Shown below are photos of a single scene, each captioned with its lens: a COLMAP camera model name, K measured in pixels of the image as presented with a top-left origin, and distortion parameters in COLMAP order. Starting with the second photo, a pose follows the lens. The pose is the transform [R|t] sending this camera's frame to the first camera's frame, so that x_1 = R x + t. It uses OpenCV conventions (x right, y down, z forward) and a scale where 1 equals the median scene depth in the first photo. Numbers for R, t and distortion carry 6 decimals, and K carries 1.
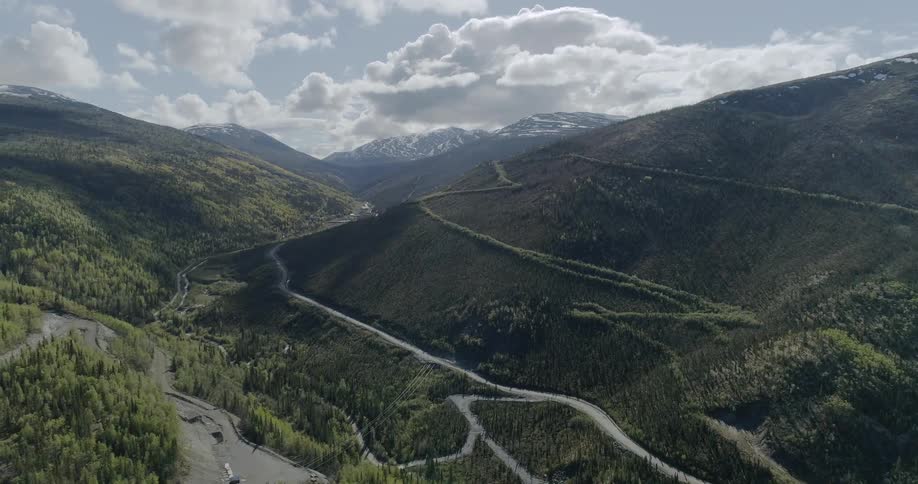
lens RADIAL K [[664.2, 0, 462.8], [0, 664.2, 265.4], [0, 0, 1]] dist [0.008785, -0.030630]
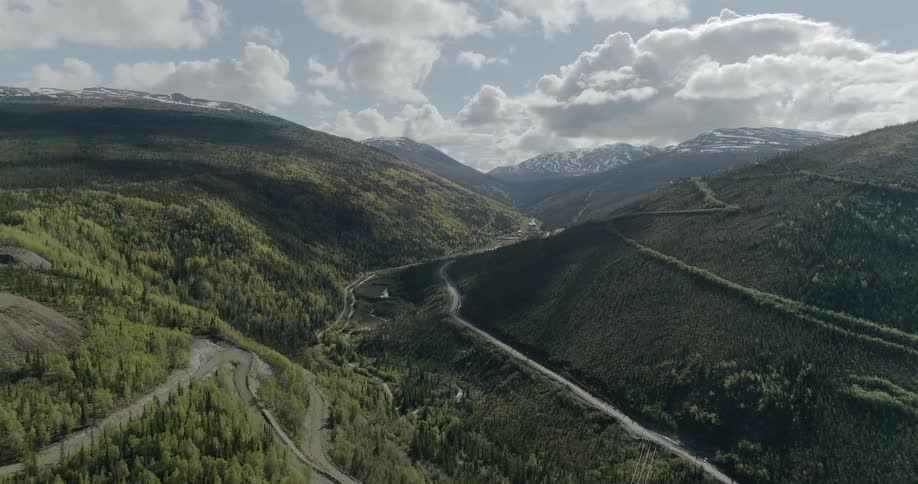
lens RADIAL K [[663.9, 0, 445.7], [0, 663.9, 243.1], [0, 0, 1]] dist [0.003287, -0.000165]
pose [[0.965124, 0.048046, -0.257347, -0.060380], [-0.062210, 0.996947, -0.047177, -0.019439], [0.254294, 0.061541, 0.965167, 0.142163]]
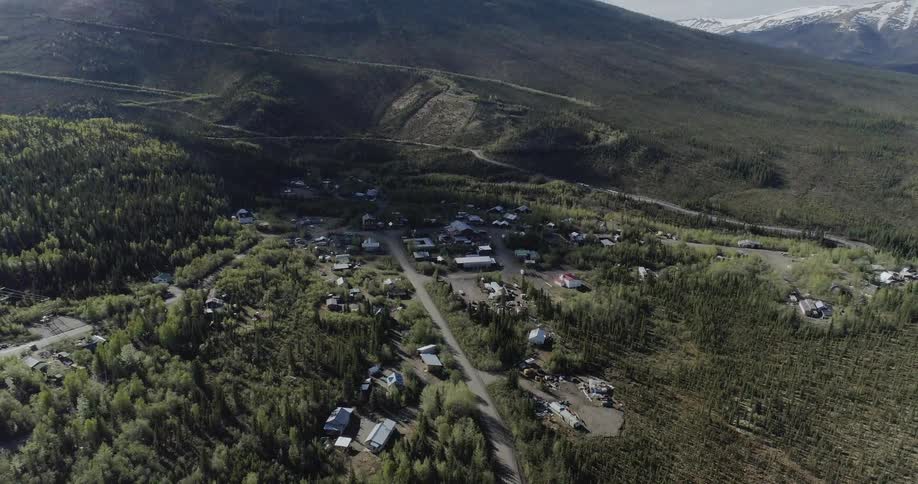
lens RADIAL K [[663.9, 0, 445.7], [0, 663.9, 243.1], [0, 0, 1]] dist [0.003287, -0.000165]
pose [[0.647360, -0.210150, 0.732640, -0.509733], [0.096894, 0.976130, 0.194377, 0.130975], [-0.756000, -0.054843, 0.652270, -0.675184]]
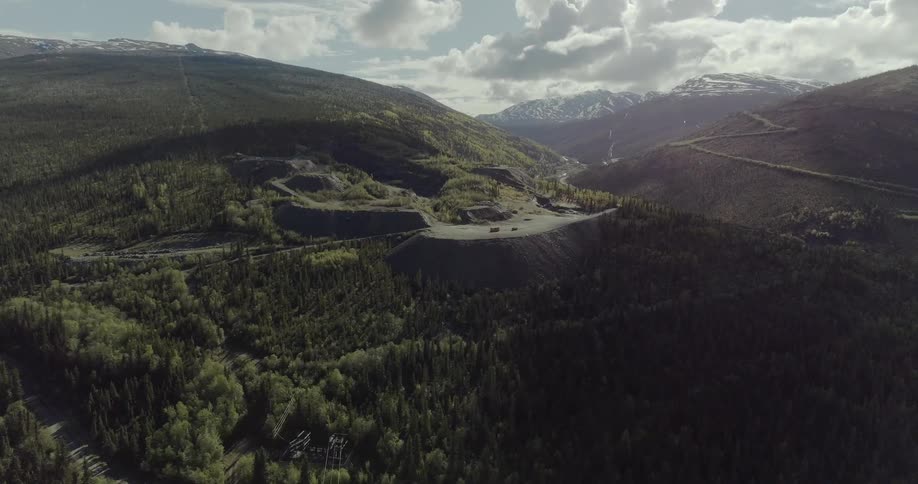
lens RADIAL K [[663.9, 0, 445.7], [0, 663.9, 243.1], [0, 0, 1]] dist [0.003287, -0.000165]
pose [[0.977274, 0.045969, -0.206933, -0.329985], [-0.041824, 0.998828, 0.024362, 0.096929], [0.207811, -0.015154, 0.978052, -0.350678]]
